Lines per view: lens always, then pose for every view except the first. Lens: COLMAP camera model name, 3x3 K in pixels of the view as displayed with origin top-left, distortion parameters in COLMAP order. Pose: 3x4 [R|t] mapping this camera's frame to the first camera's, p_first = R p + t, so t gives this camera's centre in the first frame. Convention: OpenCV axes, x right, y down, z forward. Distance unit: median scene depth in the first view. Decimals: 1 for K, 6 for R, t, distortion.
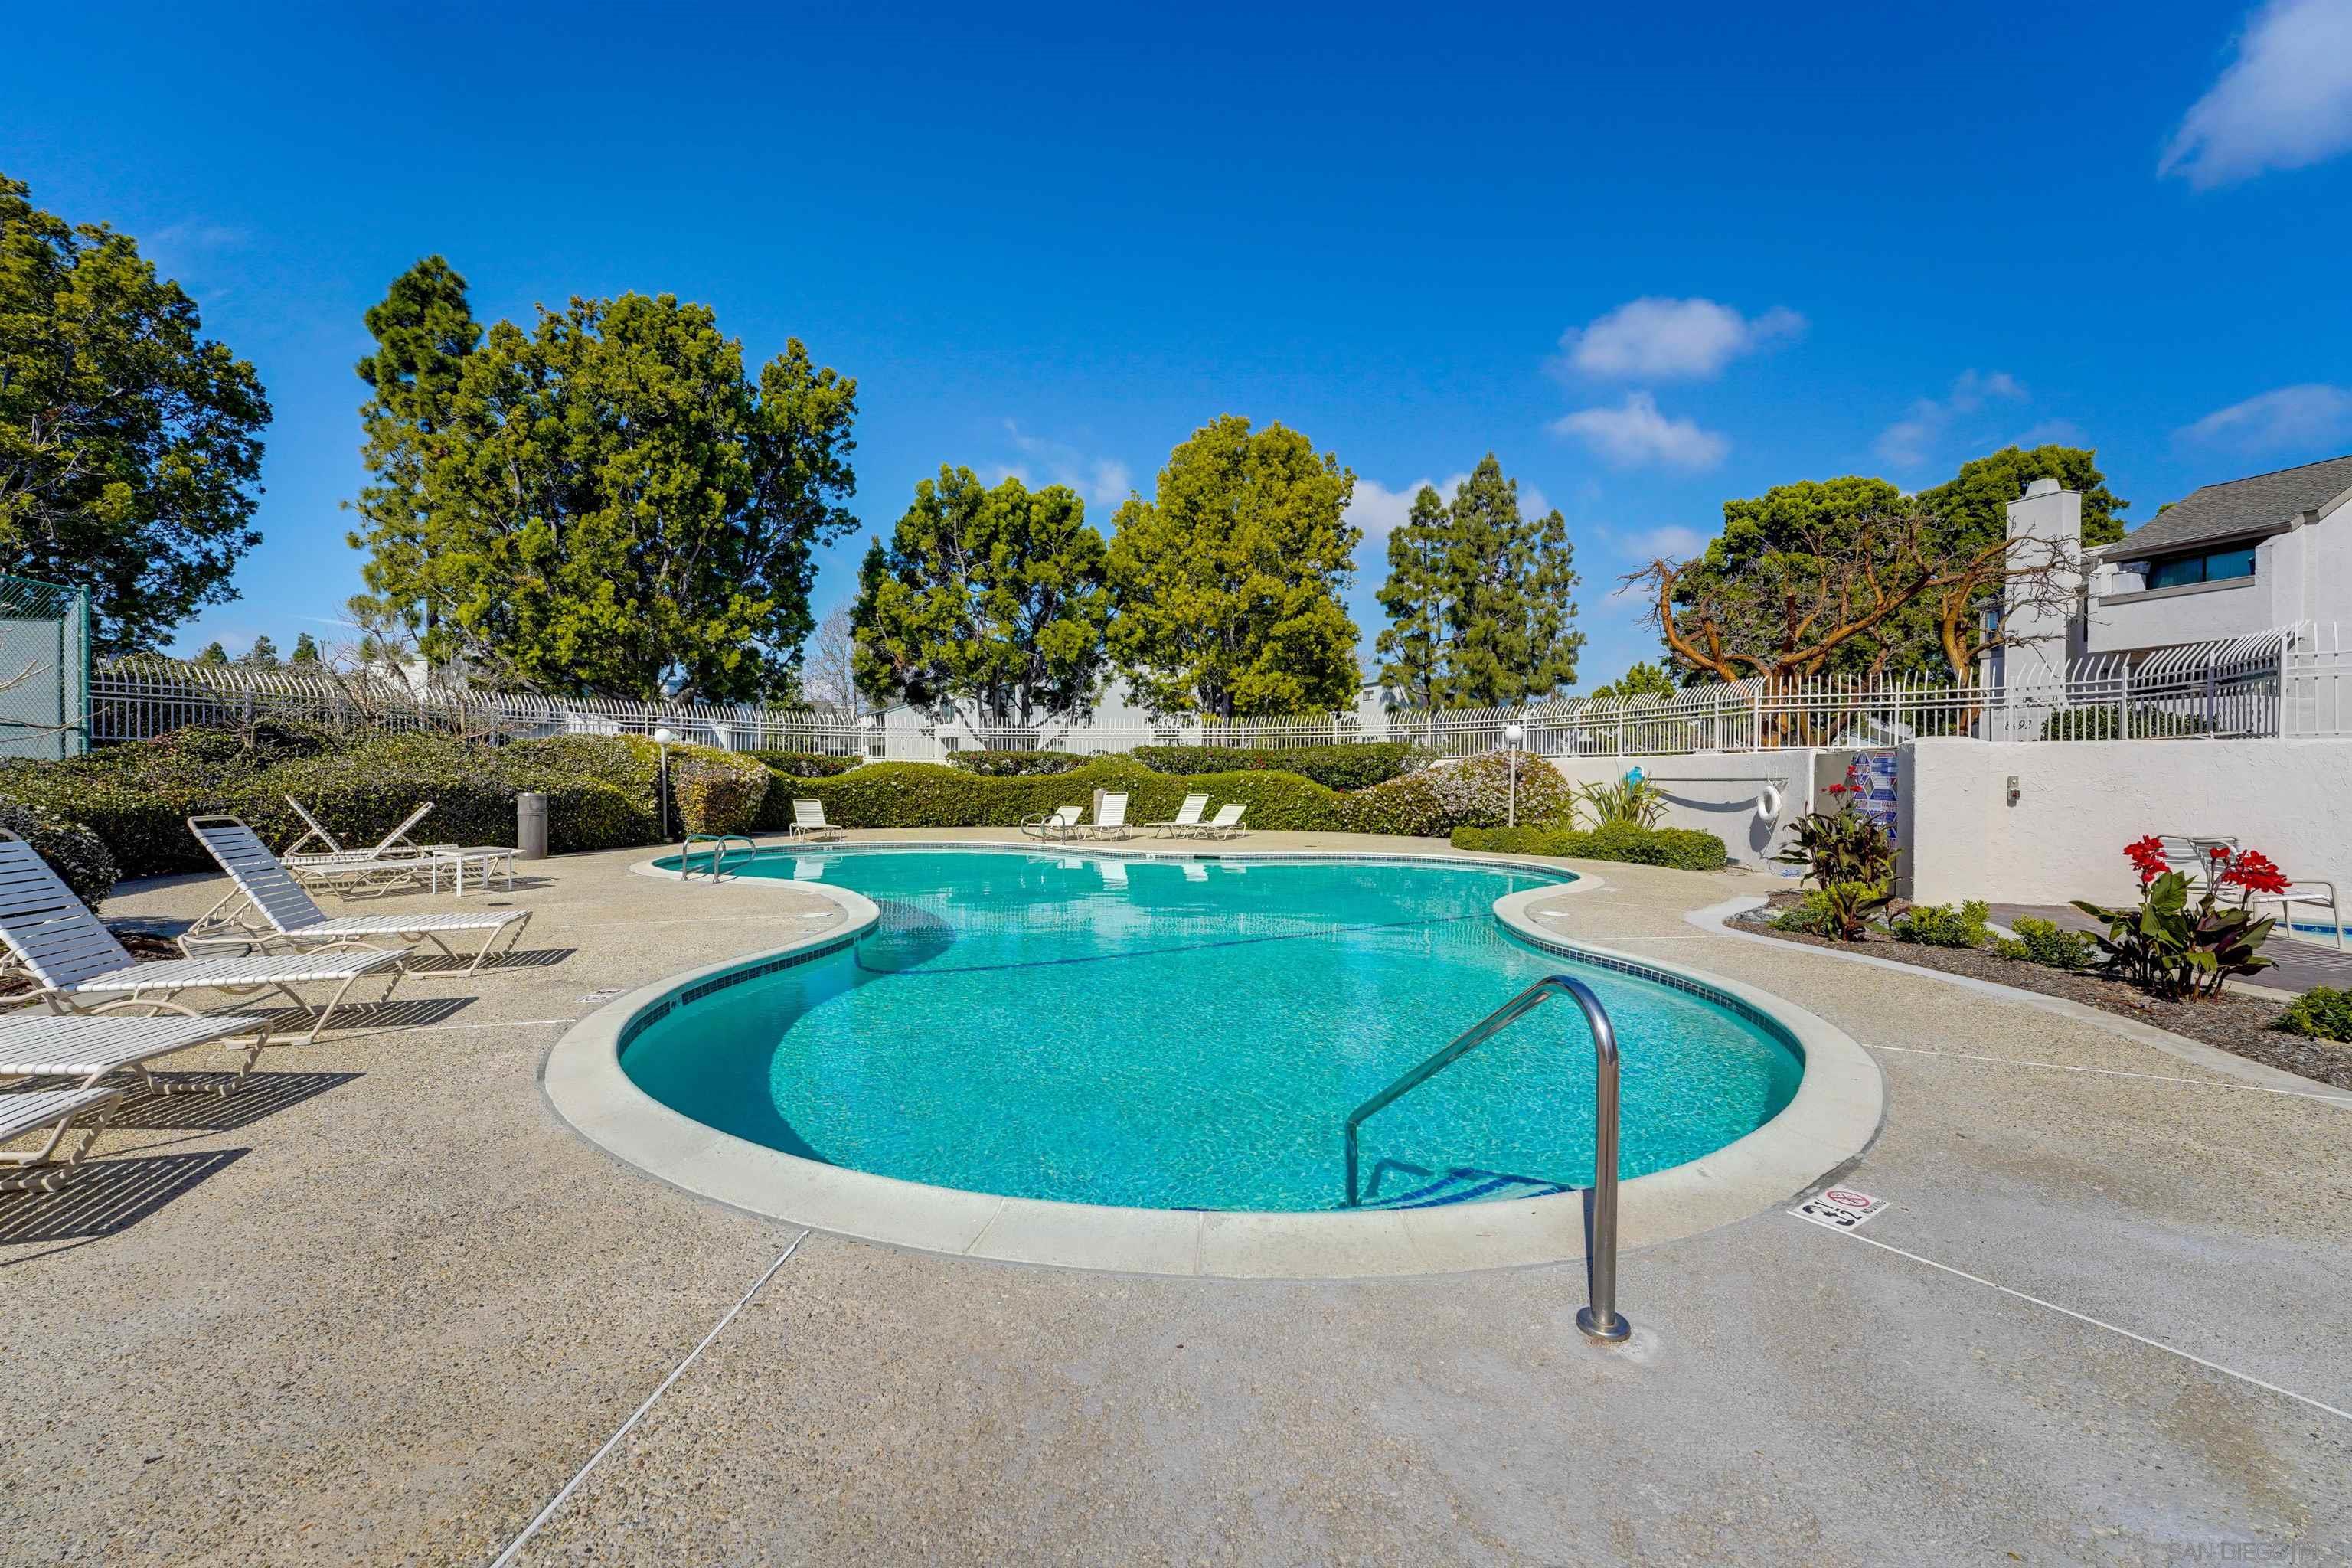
lens RADIAL K [[961.3, 0, 1176.0], [0, 961.3, 784.0], [0, 0, 1]] dist [-0.019039, -0.000158]
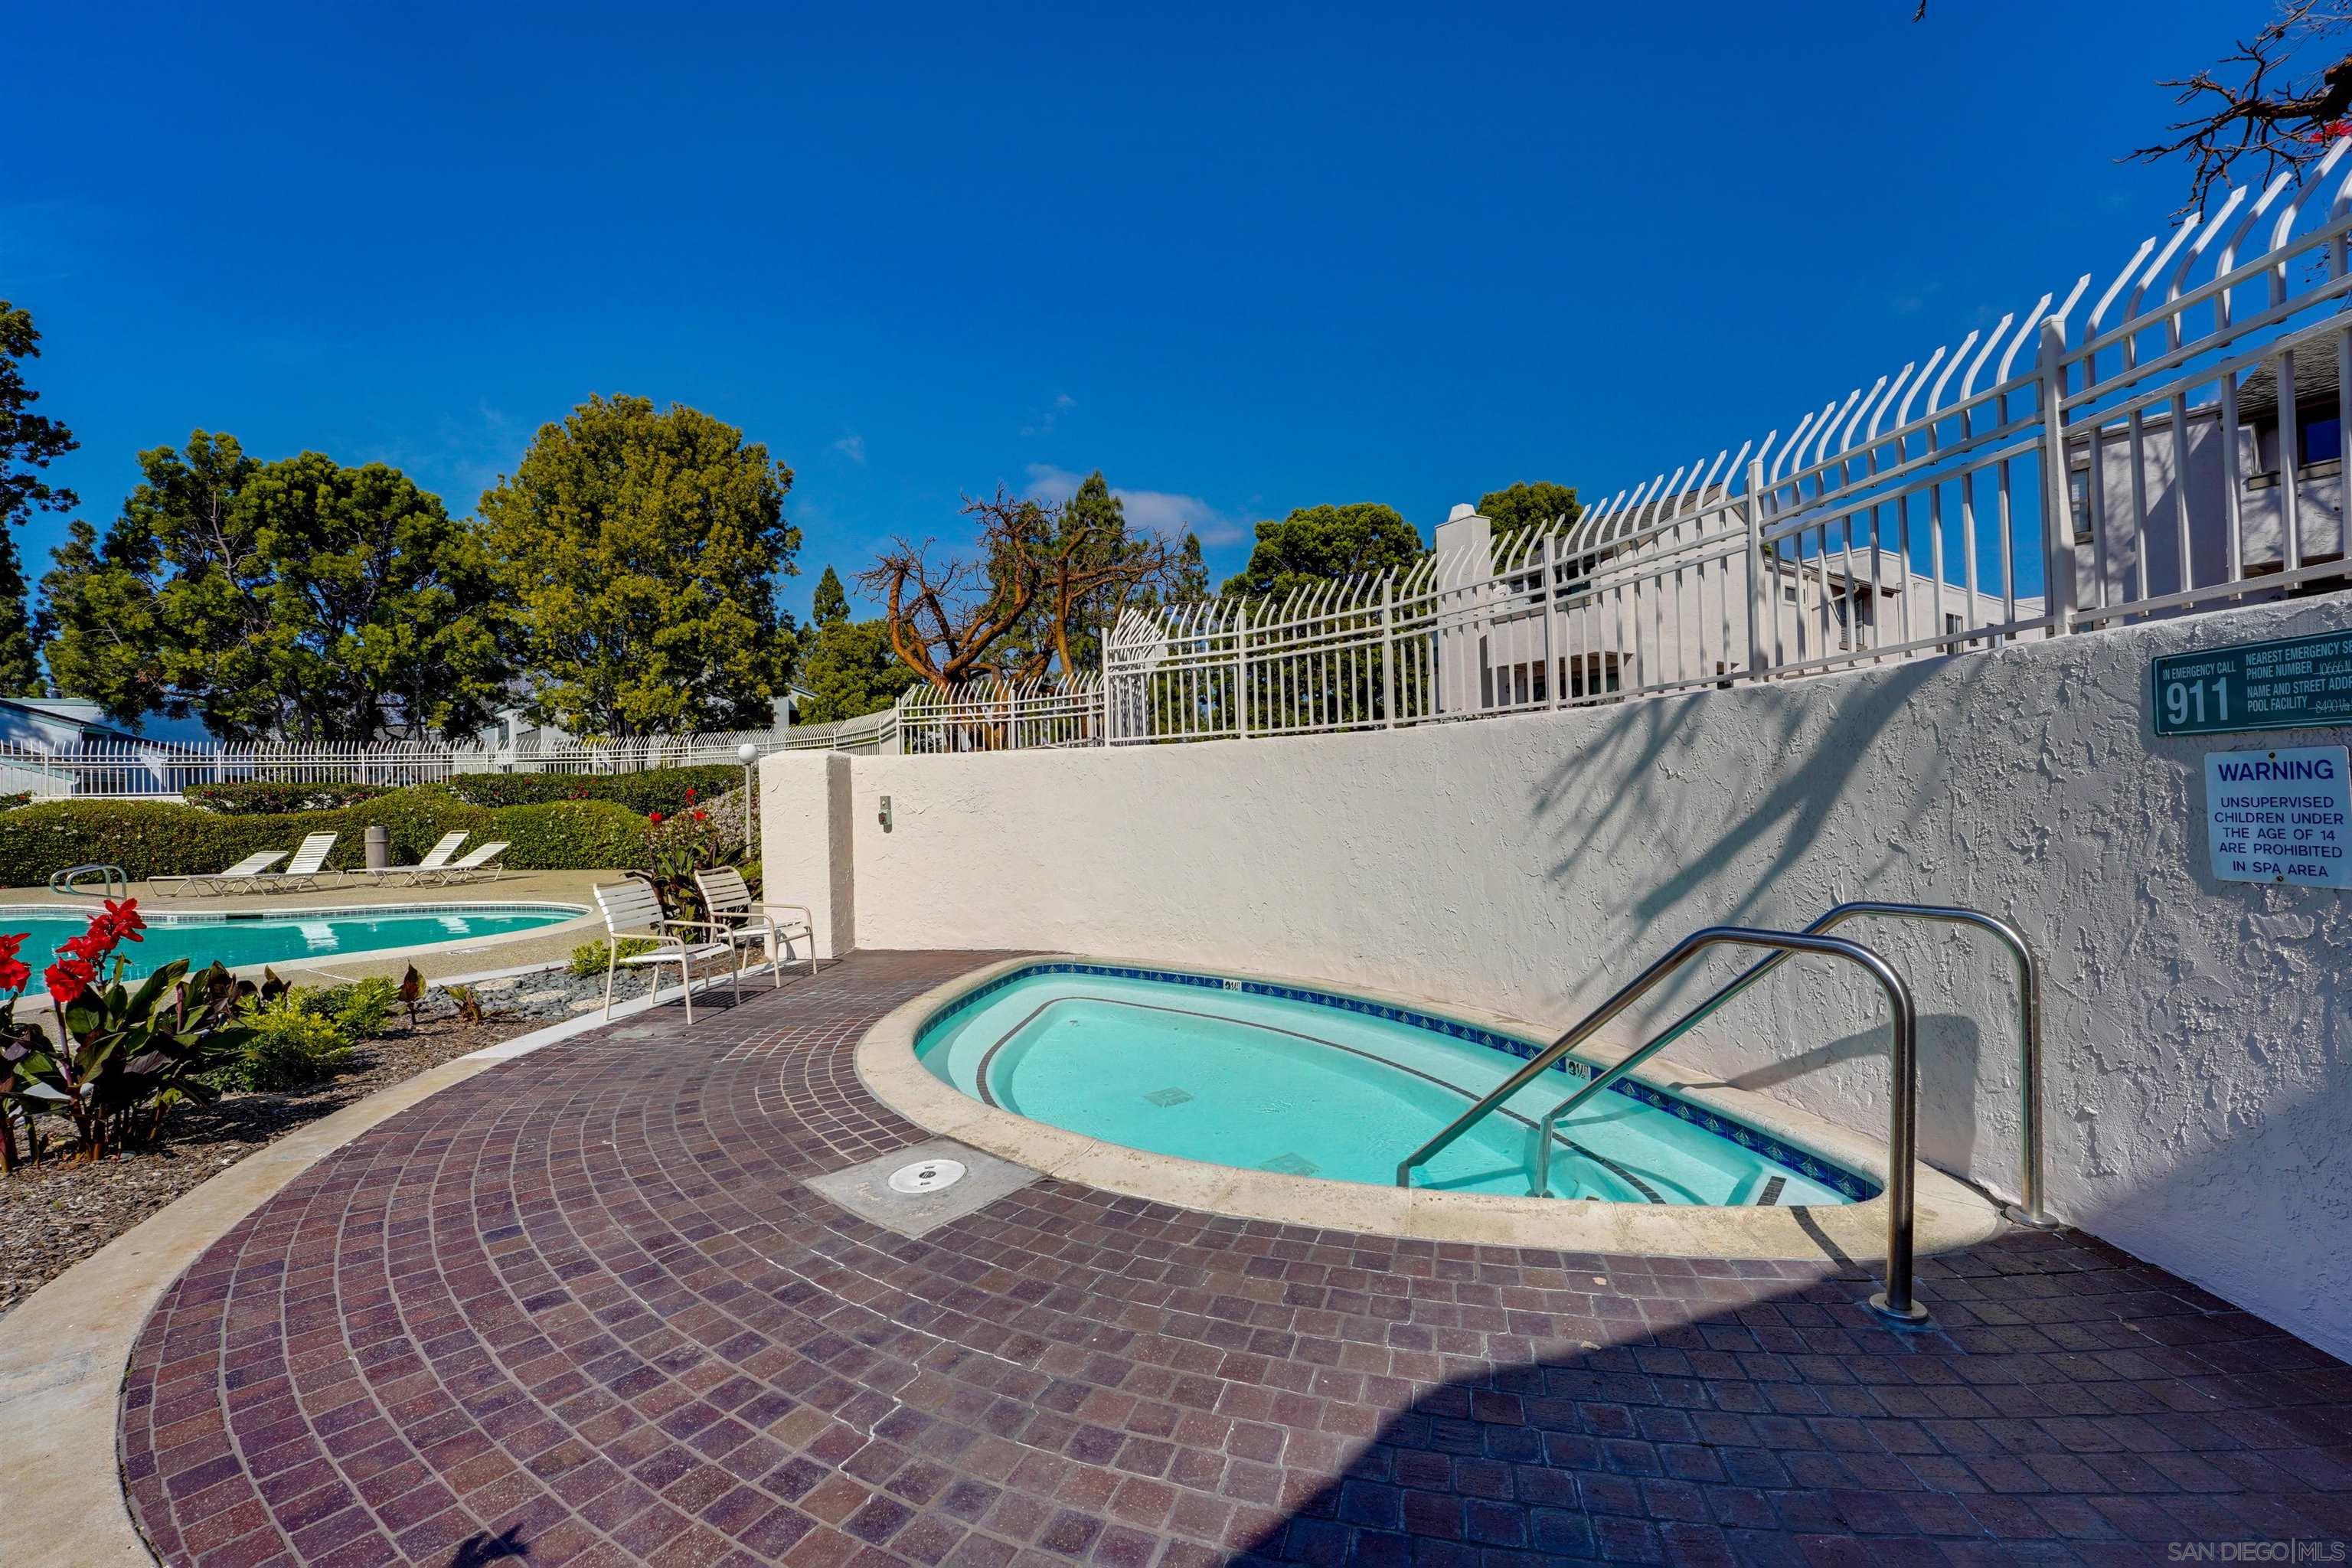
lens RADIAL K [[961.3, 0, 1176.0], [0, 961.3, 784.0], [0, 0, 1]] dist [-0.019039, -0.000158]
pose [[0.967815, -0.025304, 0.250389, 0.340955], [0.030925, 0.999350, -0.018541, 0.003323], [-0.249757, 0.025687, 0.967968, 0.040284]]
